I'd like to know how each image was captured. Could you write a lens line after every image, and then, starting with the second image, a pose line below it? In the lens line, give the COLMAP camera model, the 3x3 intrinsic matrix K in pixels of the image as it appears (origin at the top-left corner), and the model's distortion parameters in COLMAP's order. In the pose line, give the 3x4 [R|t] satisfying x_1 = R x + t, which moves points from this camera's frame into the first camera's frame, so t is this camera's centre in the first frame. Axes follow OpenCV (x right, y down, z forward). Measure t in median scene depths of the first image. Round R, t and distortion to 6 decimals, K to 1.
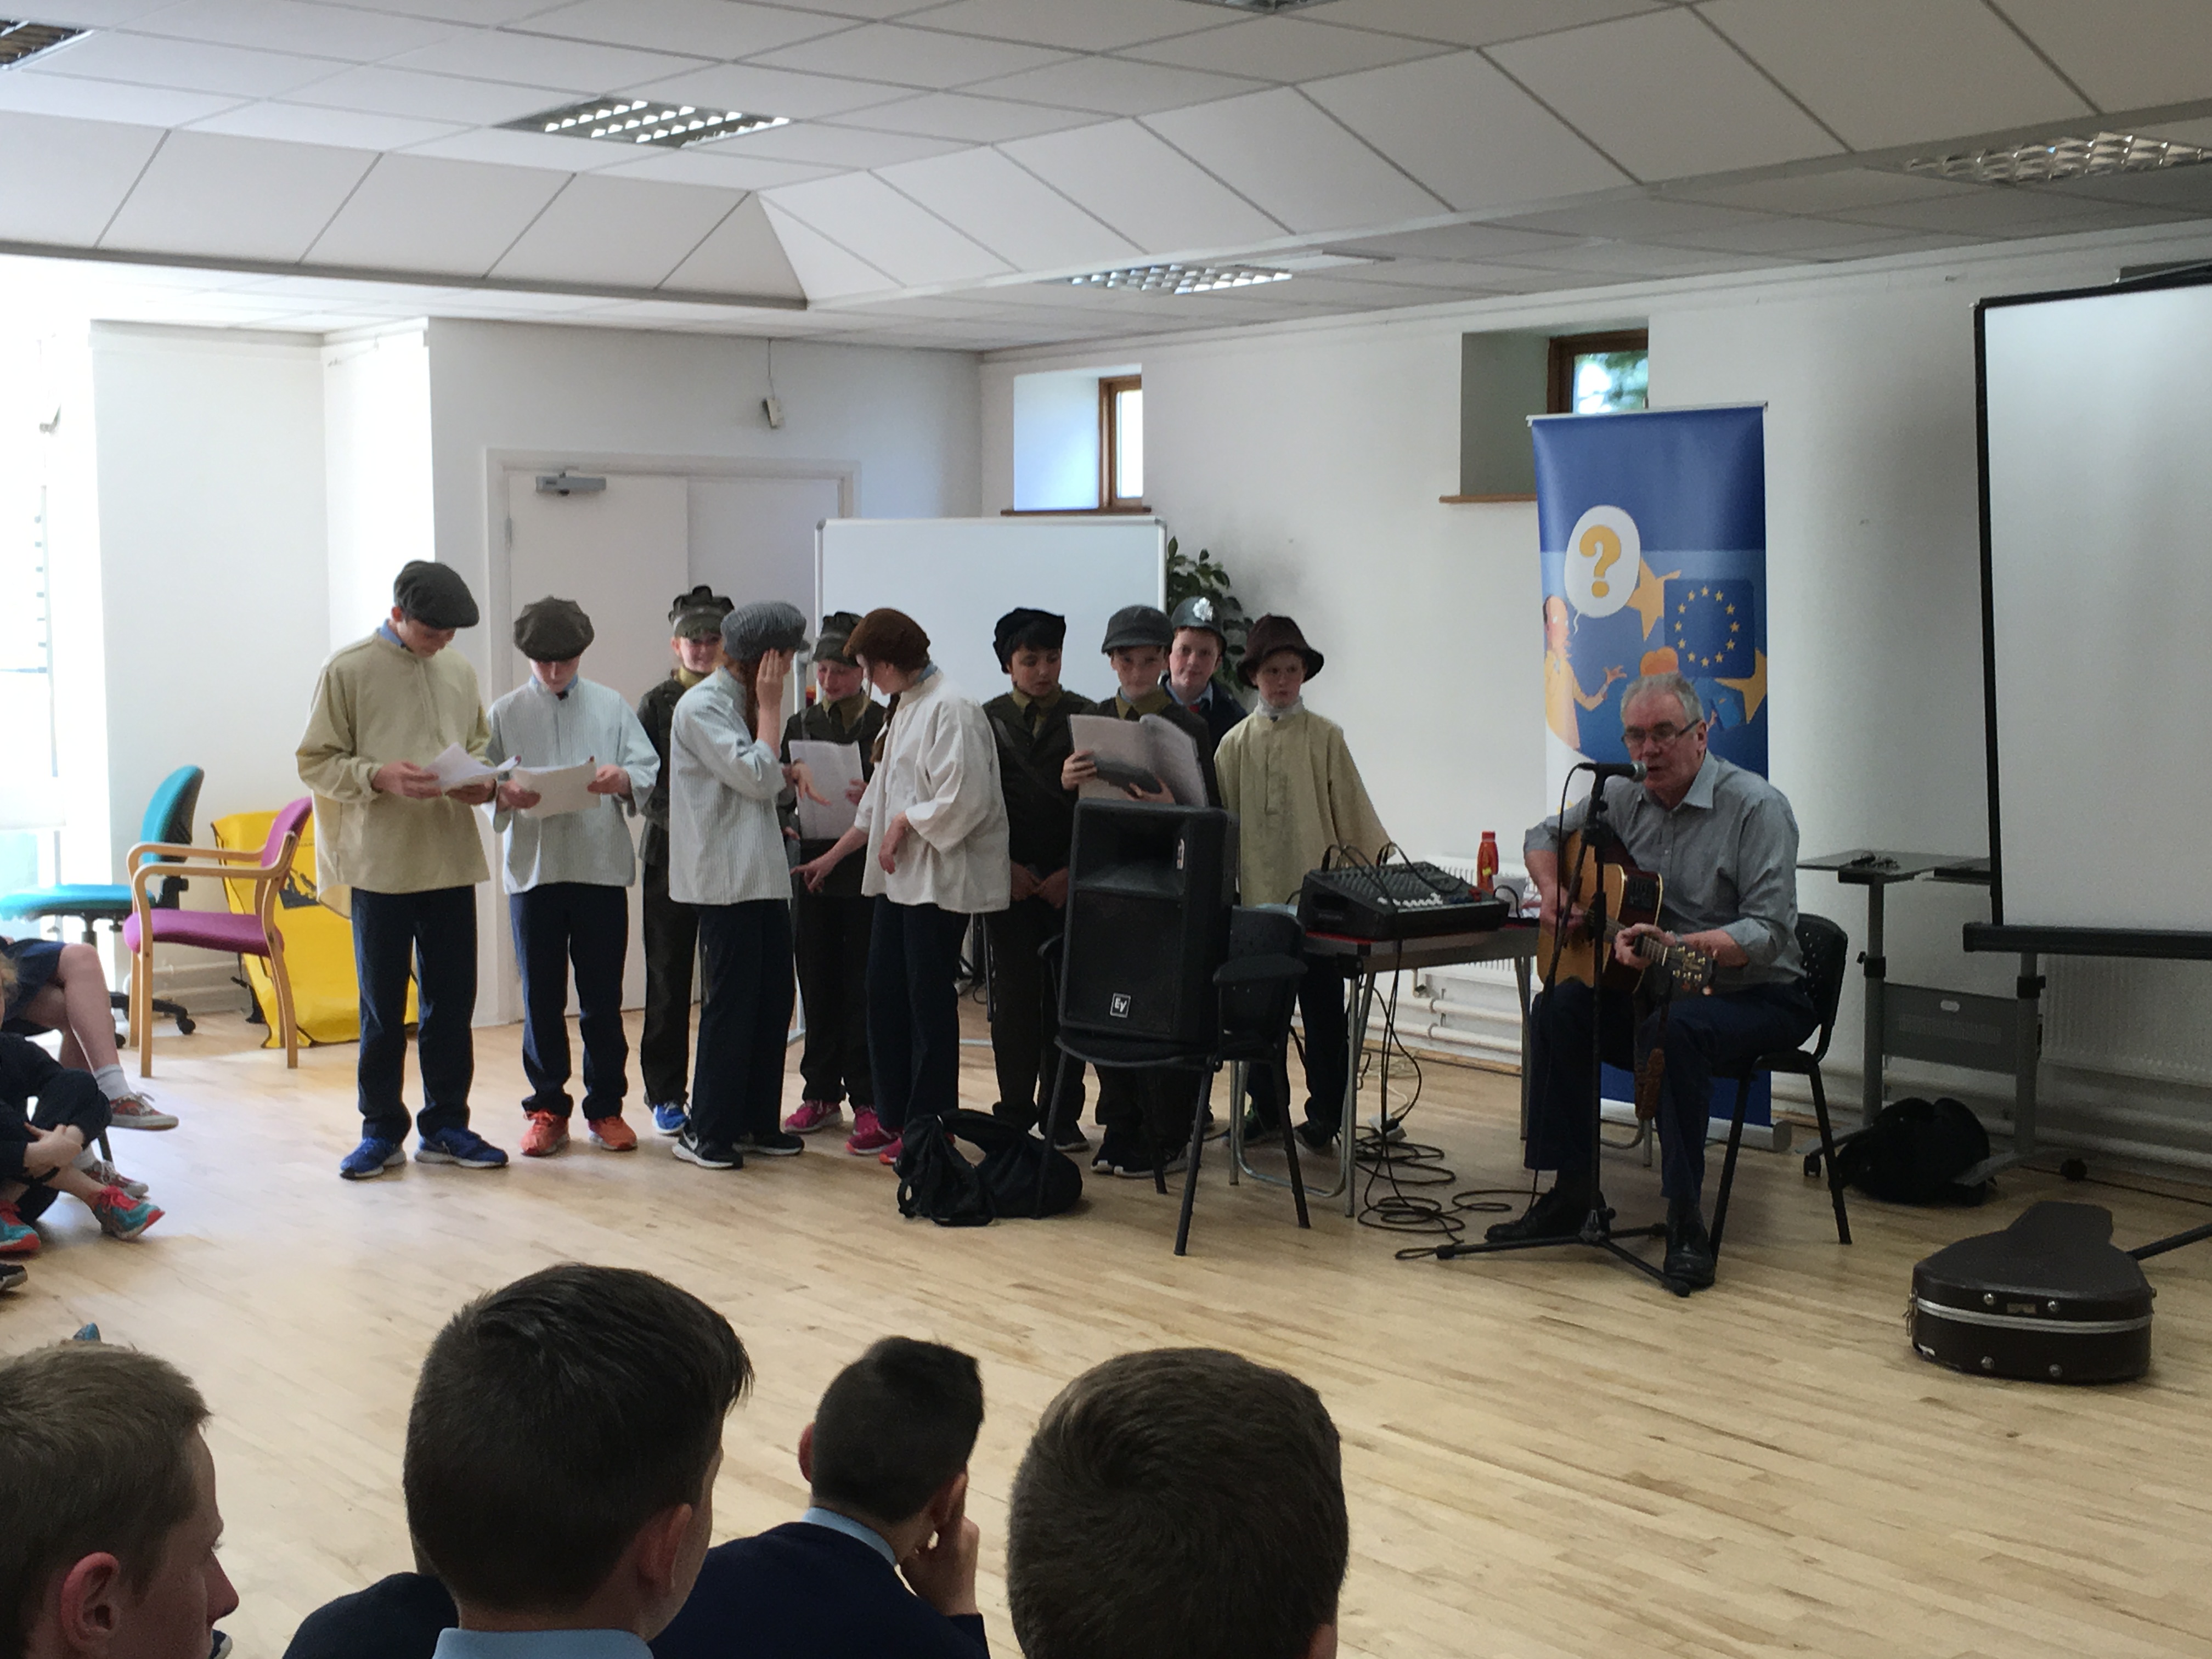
lens RADIAL K [[2795.4, 0, 1106.0], [0, 2795.4, 829.5], [0, 0, 1]] dist [0.050369, -0.009539]
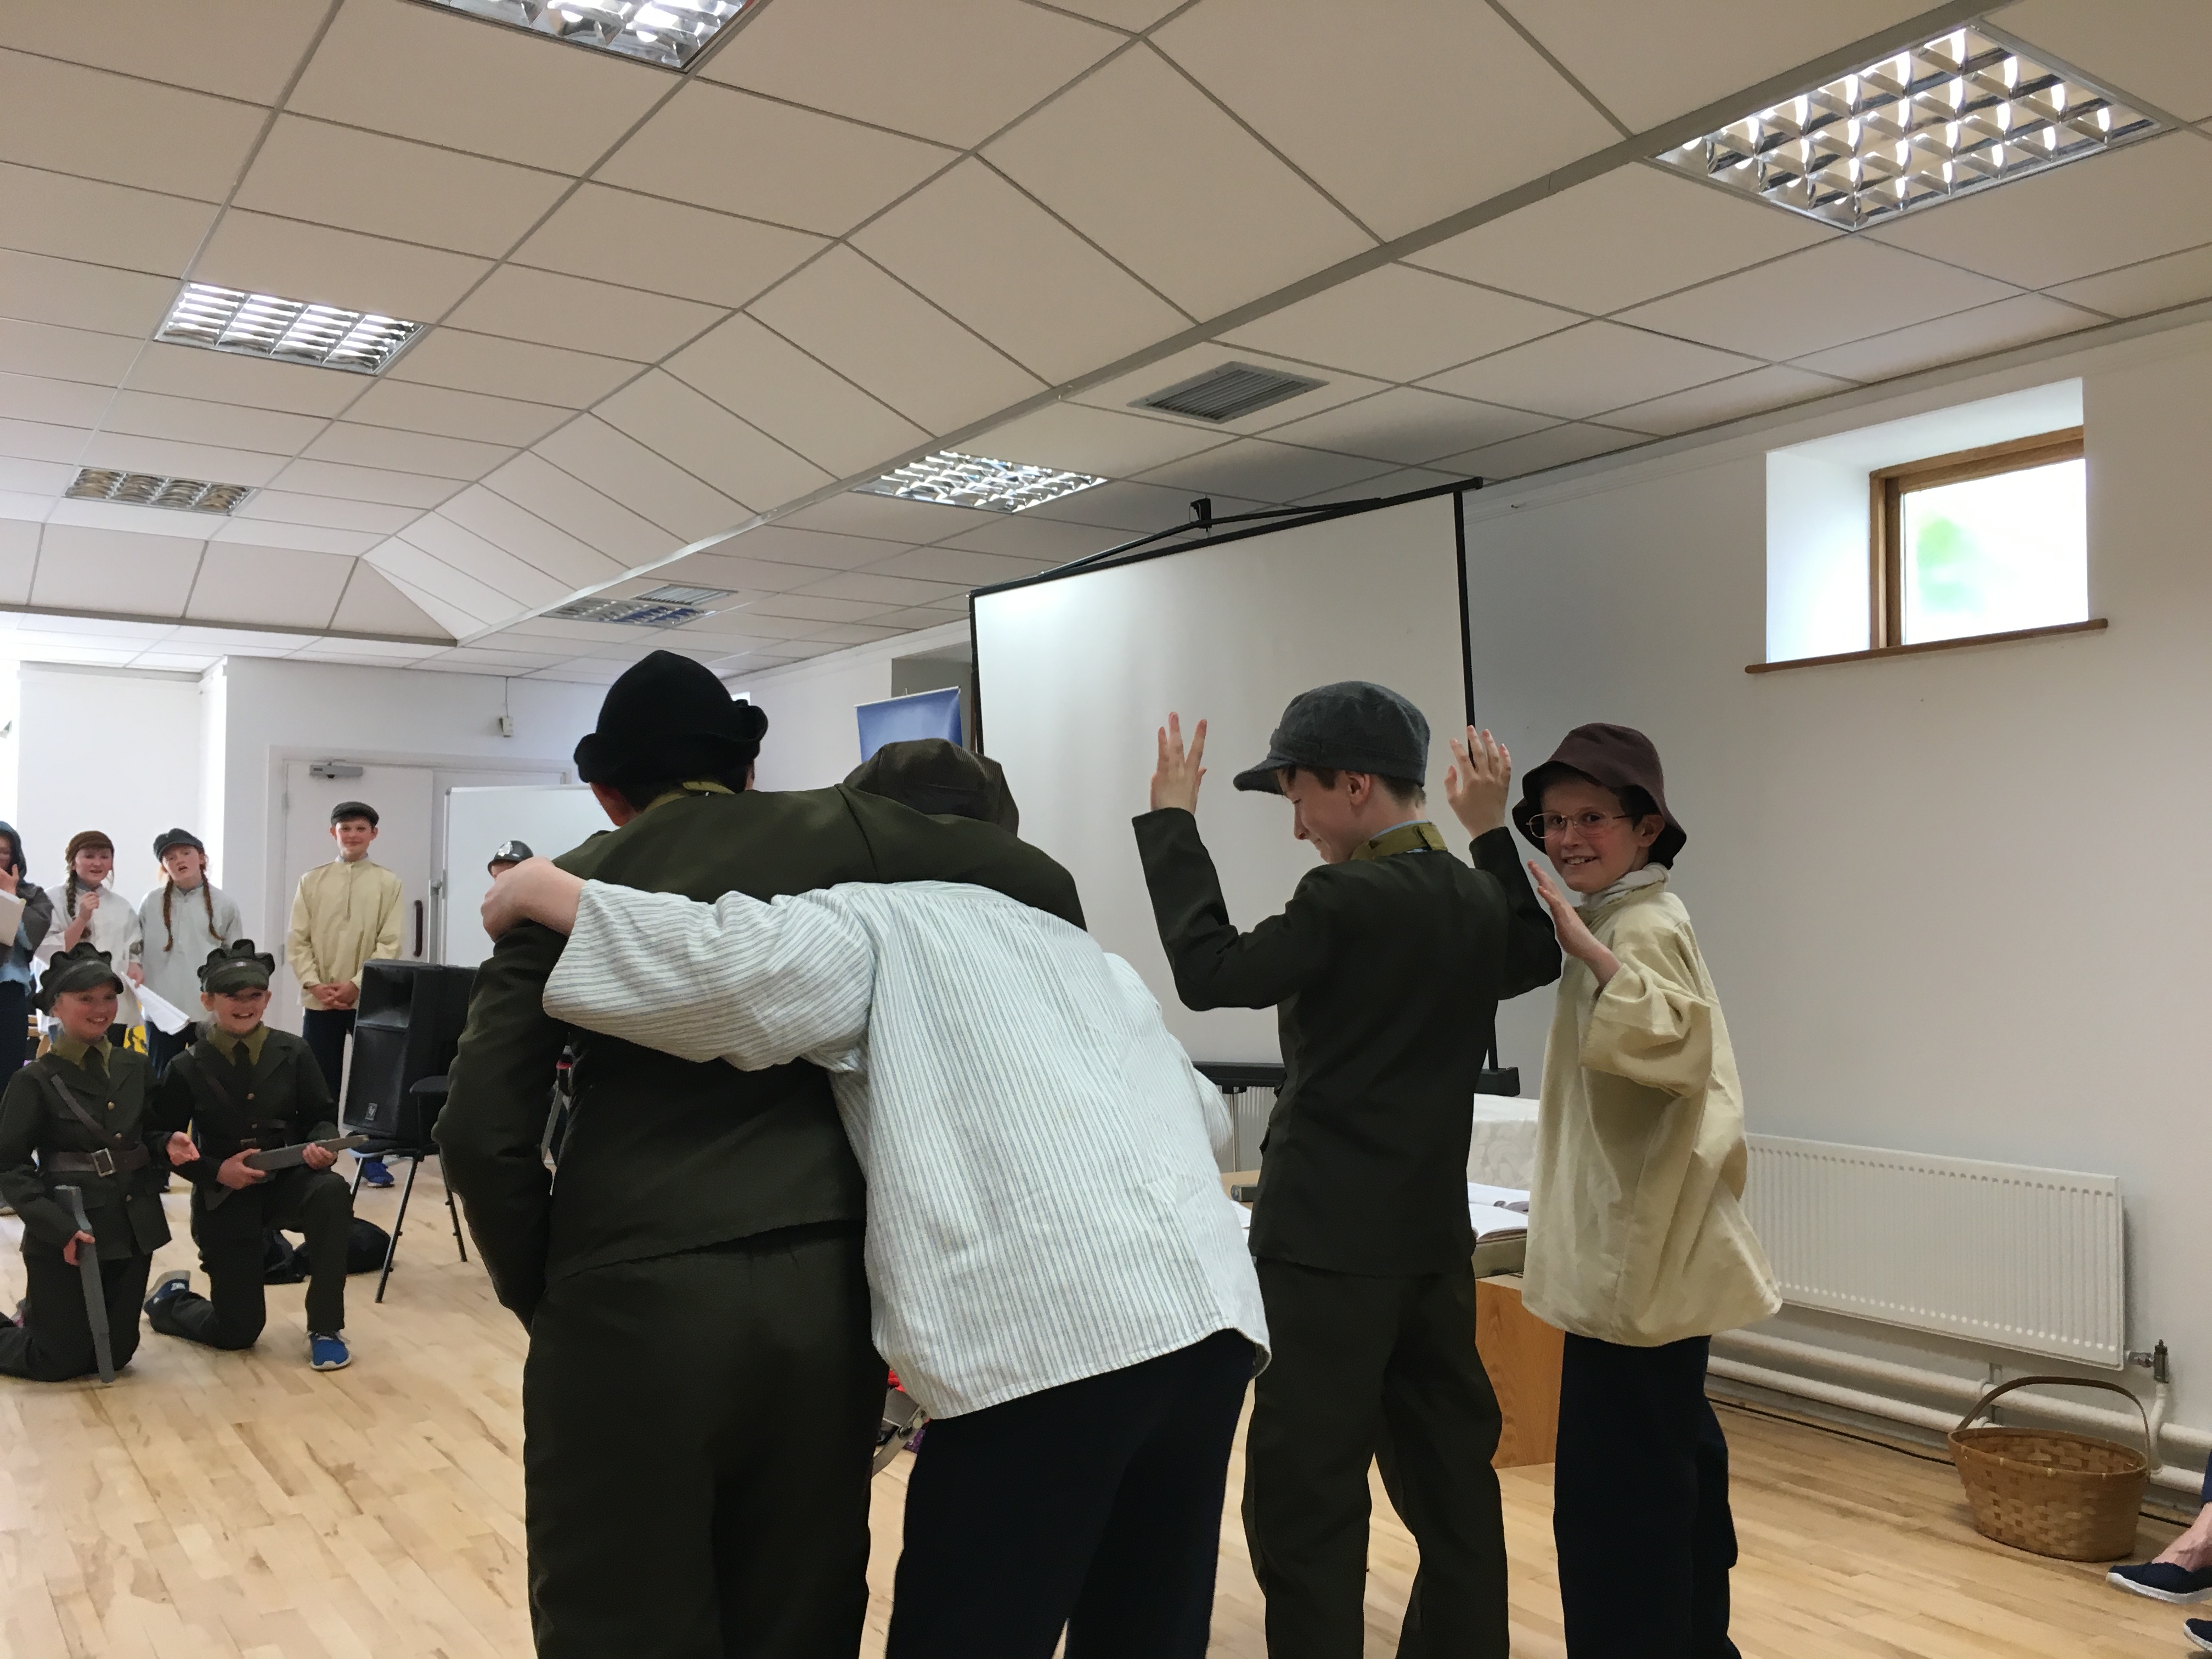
lens RADIAL K [[1880.4, 0, 1063.6], [0, 1880.4, 863.2], [0, 0, 1]] dist [0.078433, -0.056862]
pose [[0.993570, 0.004397, -0.113137, 0.382995], [-0.017080, 0.993631, -0.111379, 0.034257], [0.111927, 0.112596, 0.987317, 0.108642]]
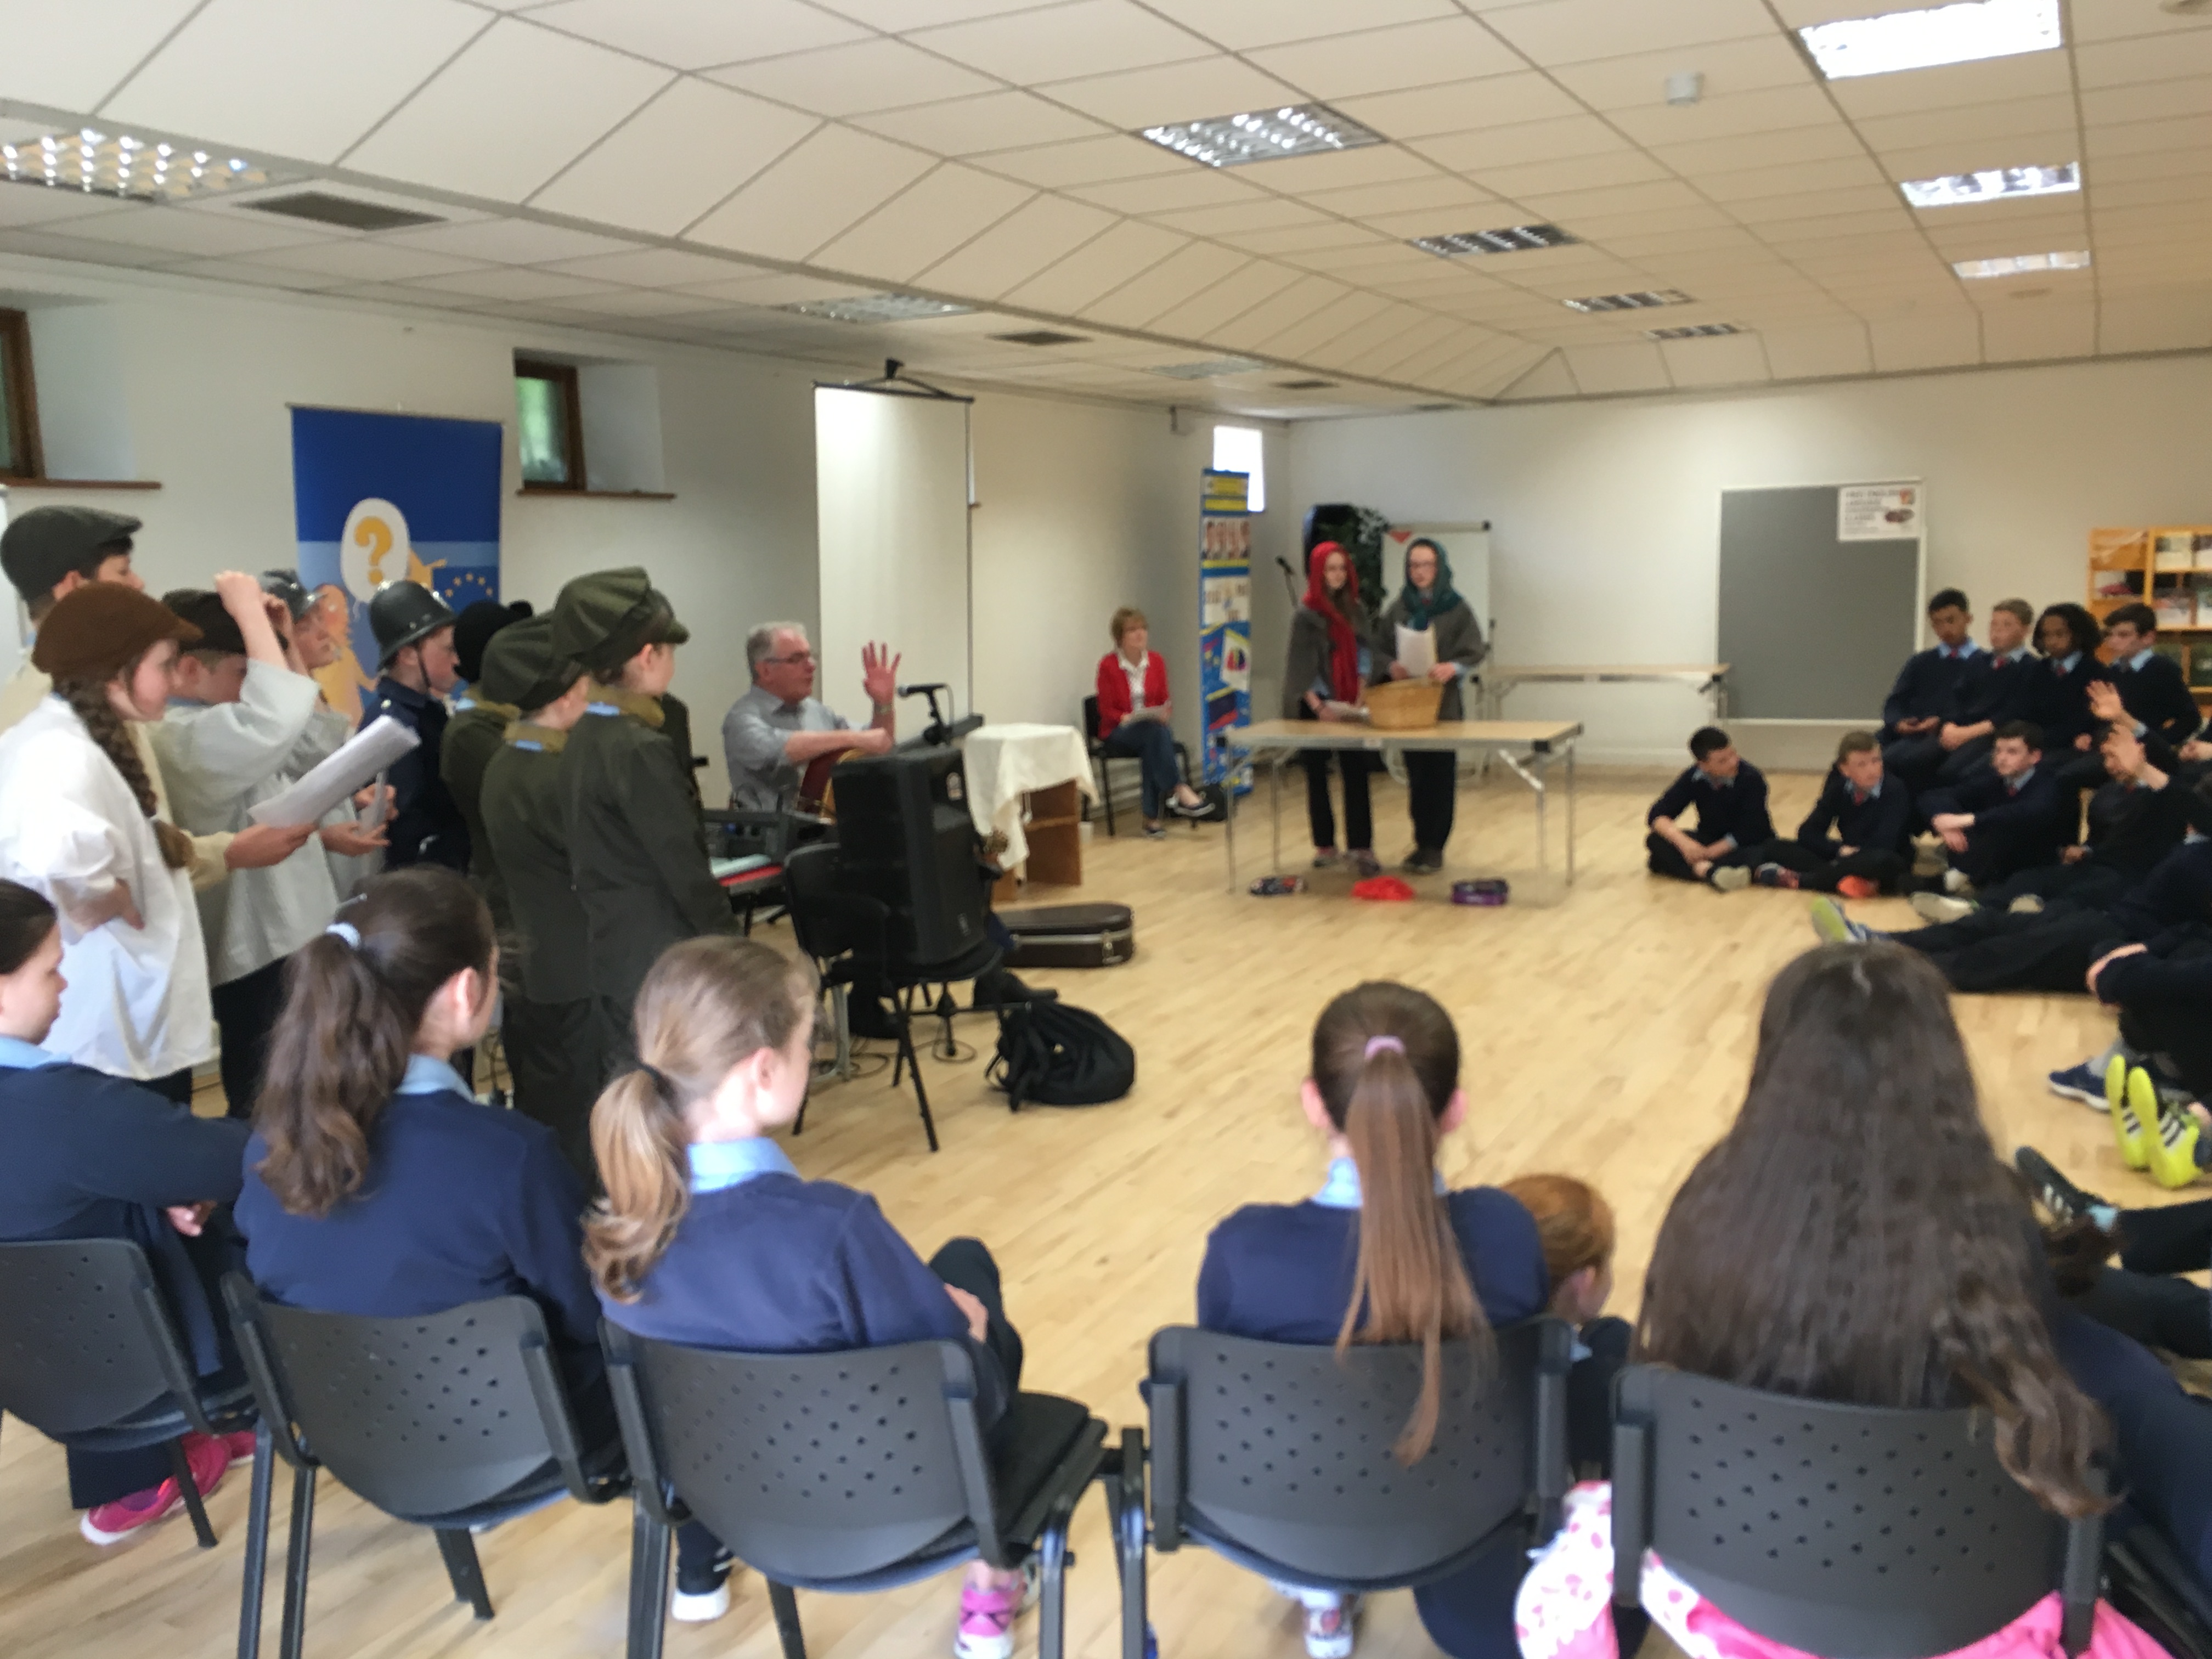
lens RADIAL K [[1880.4, 0, 1063.6], [0, 1880.4, 863.2], [0, 0, 1]] dist [0.078433, -0.056862]
pose [[-0.379494, -0.135437, 0.915227, -0.628892], [0.109518, 0.975696, 0.189796, -0.092202], [-0.918689, 0.172260, -0.355439, 1.082404]]
